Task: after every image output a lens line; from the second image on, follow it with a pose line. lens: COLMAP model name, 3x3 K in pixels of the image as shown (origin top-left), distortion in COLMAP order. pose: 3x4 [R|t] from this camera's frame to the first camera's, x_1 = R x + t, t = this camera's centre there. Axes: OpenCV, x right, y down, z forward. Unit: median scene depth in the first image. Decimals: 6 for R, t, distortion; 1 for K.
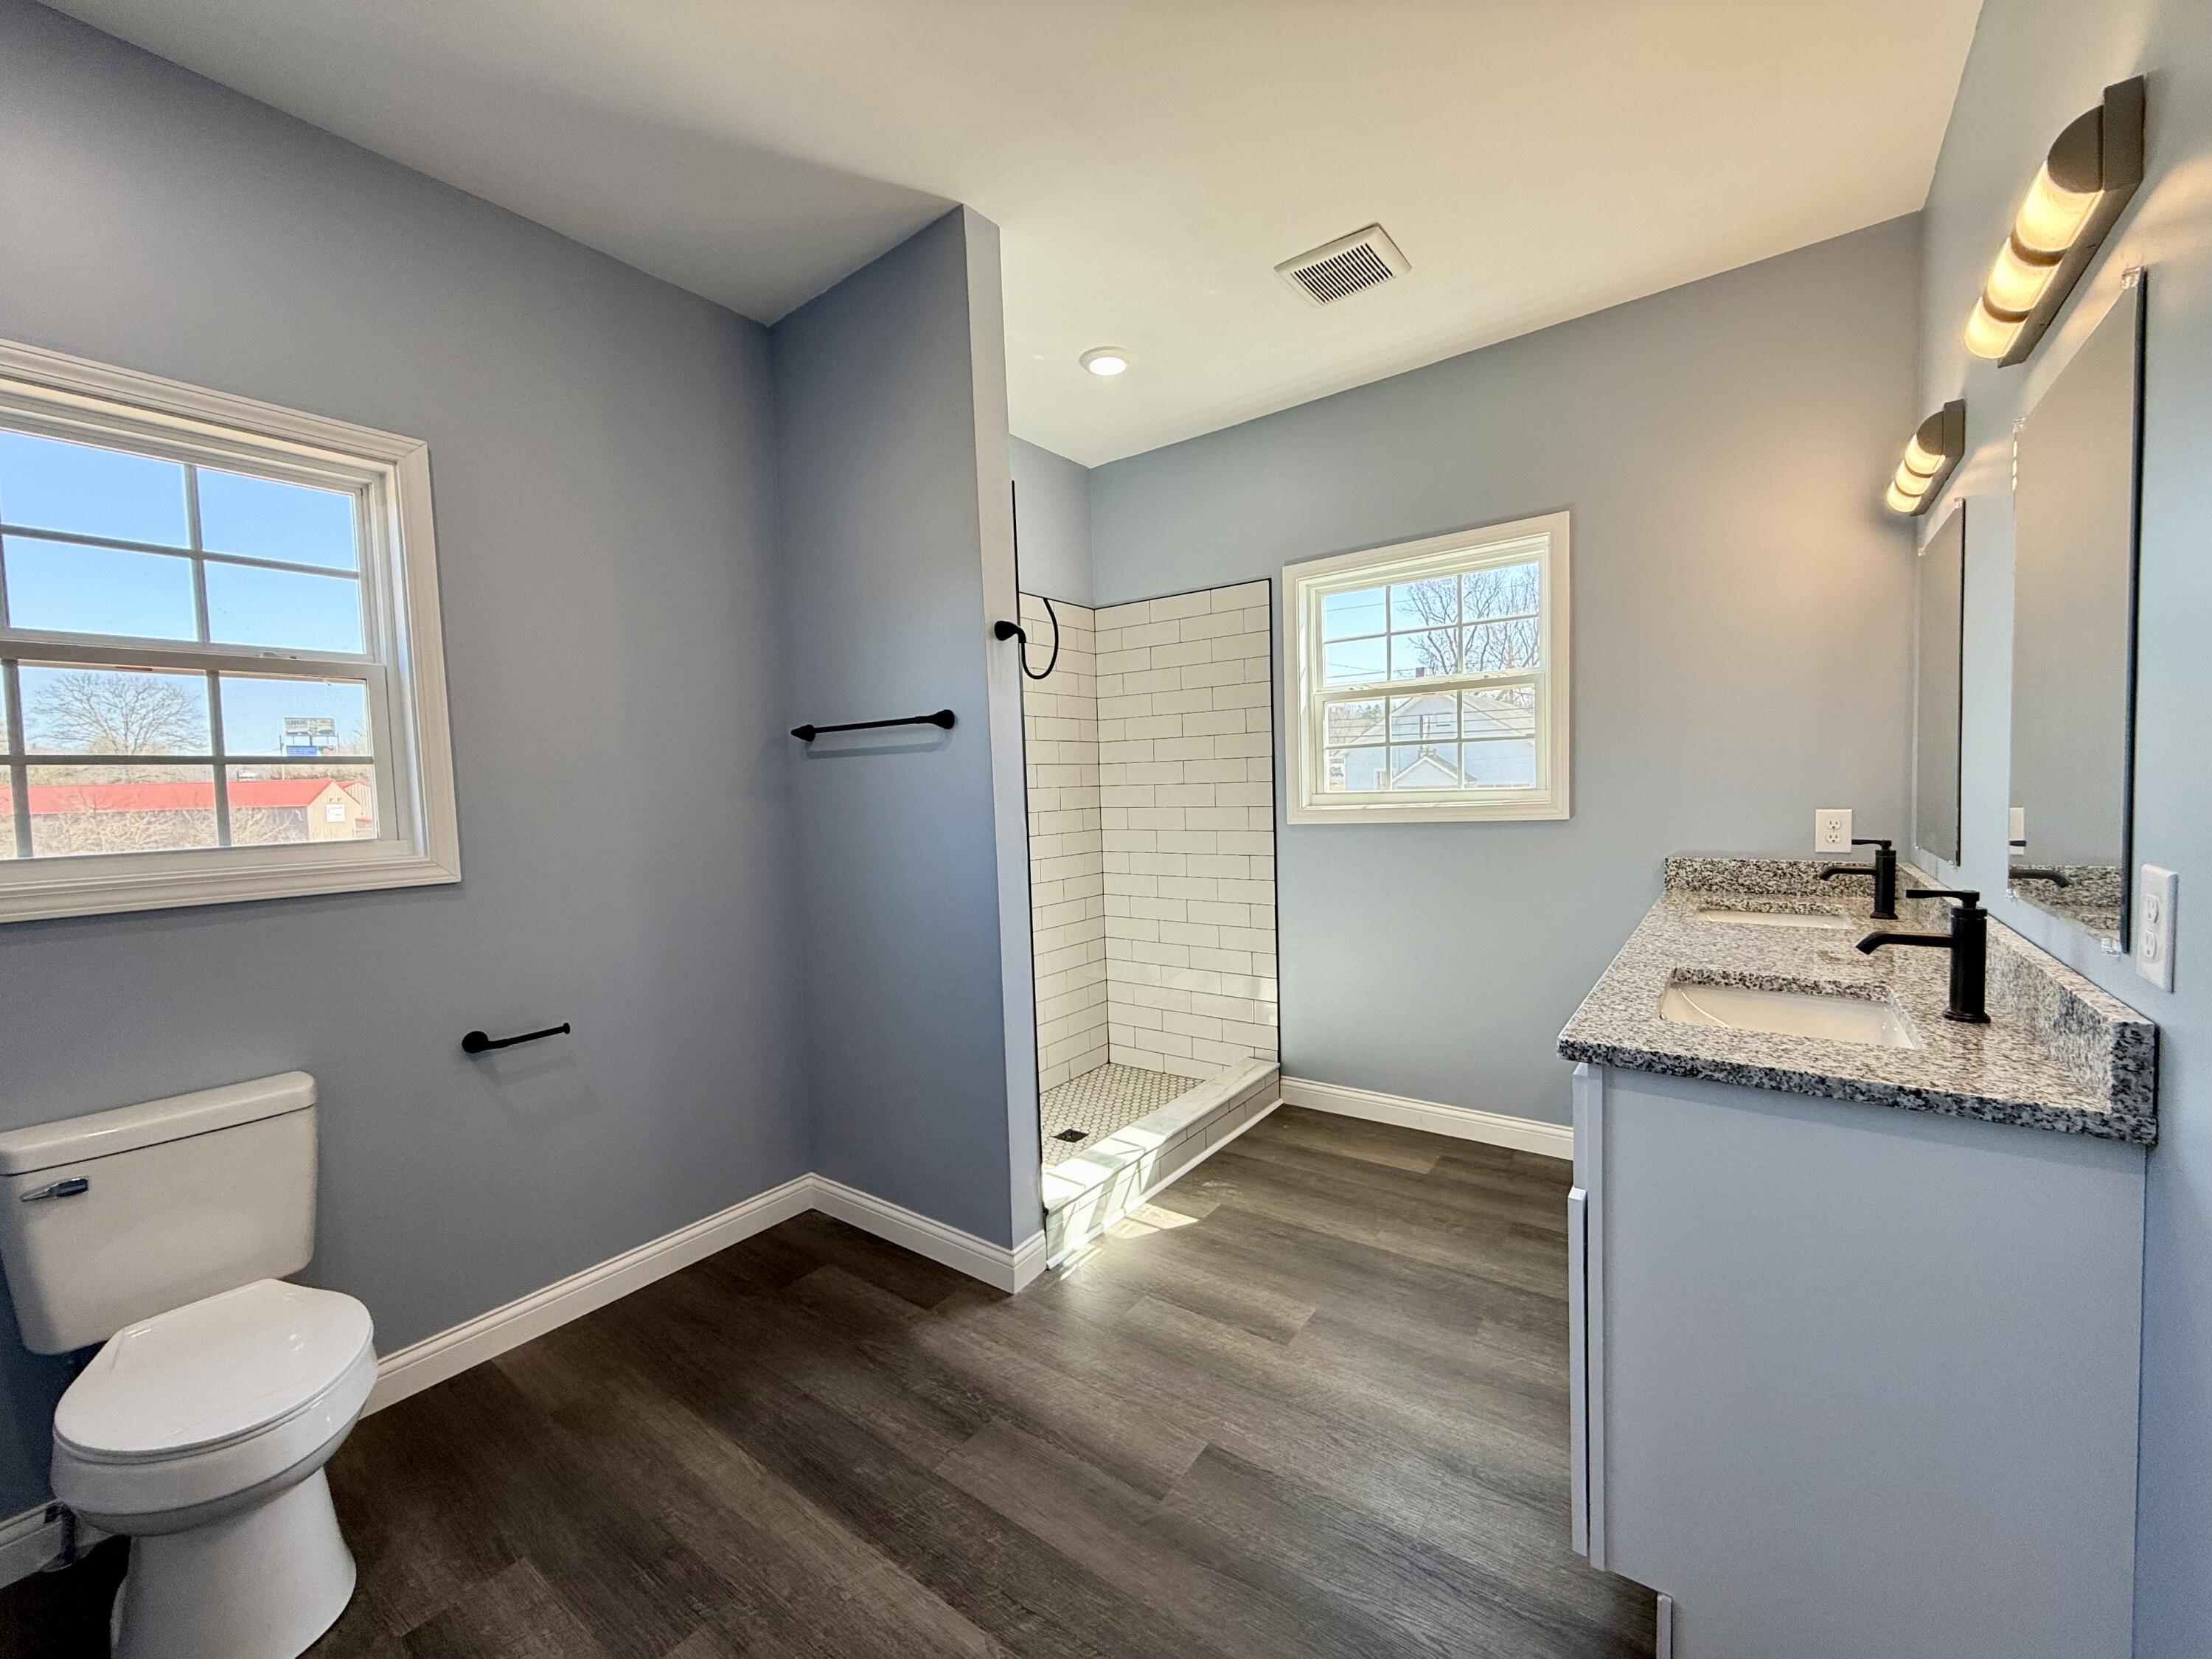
lens RADIAL K [[893.3, 0, 1106.0], [0, 893.3, 829.5], [0, 0, 1]] dist [-0.000522, -0.000046]
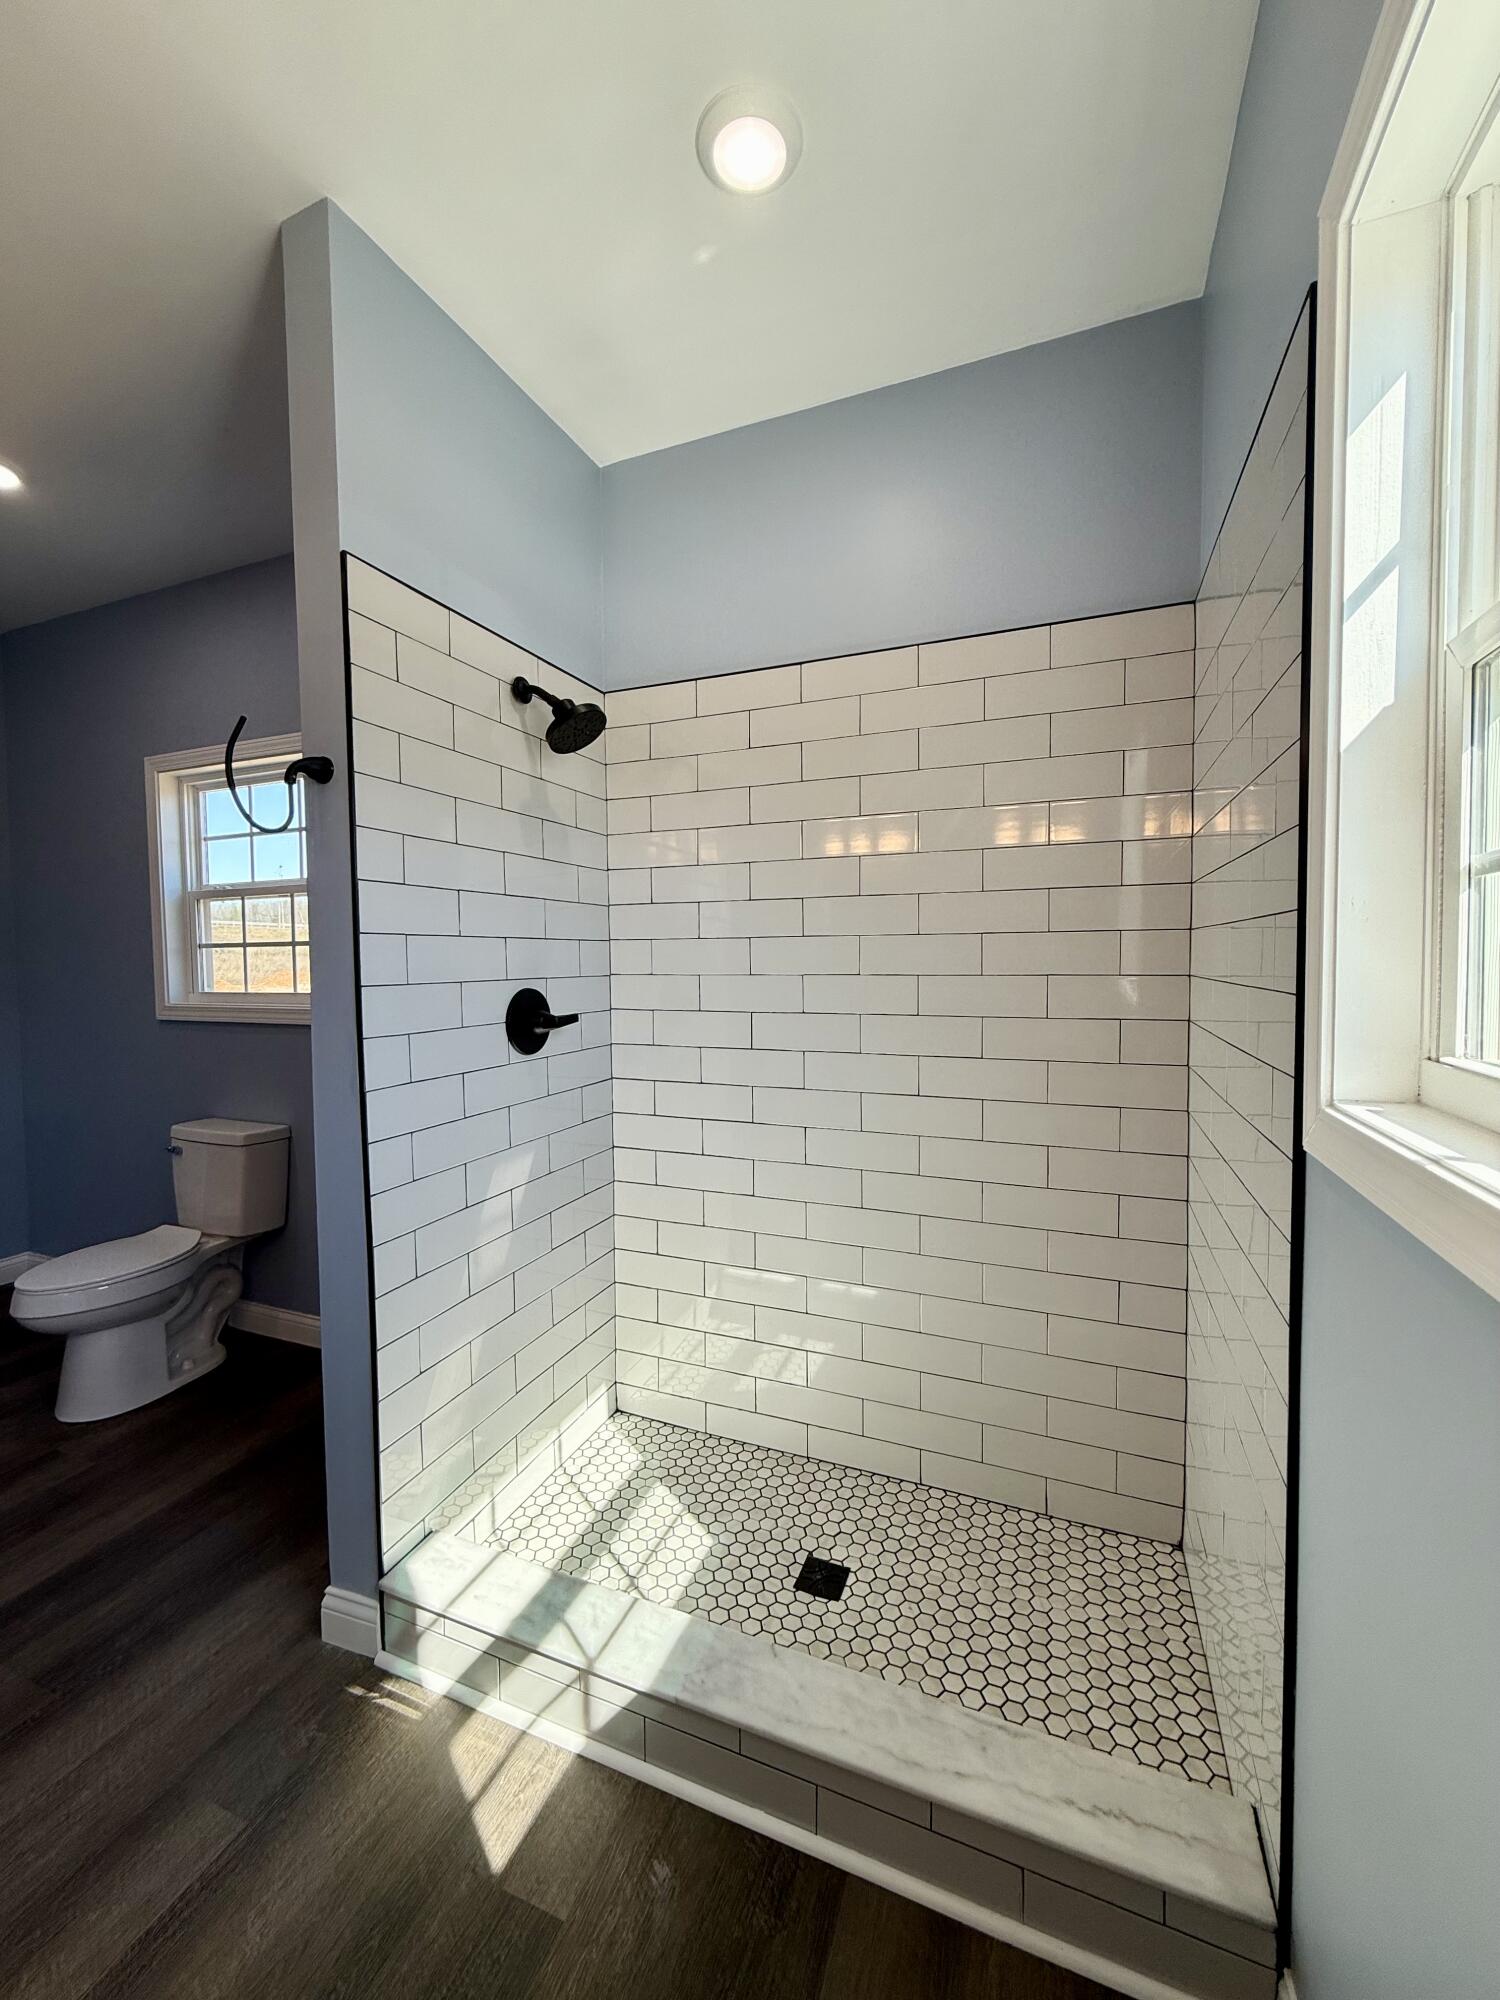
lens RADIAL K [[807.6, 0, 743.8], [0, 807.6, 962.2], [0, 0, 1]] dist [-0.000522, -0.000046]
pose [[0.241594, 0.046020, -0.969285, 0.840375], [-0.050009, 0.998138, 0.034925, -0.144461], [0.969088, 0.040035, 0.243446, 1.529304]]
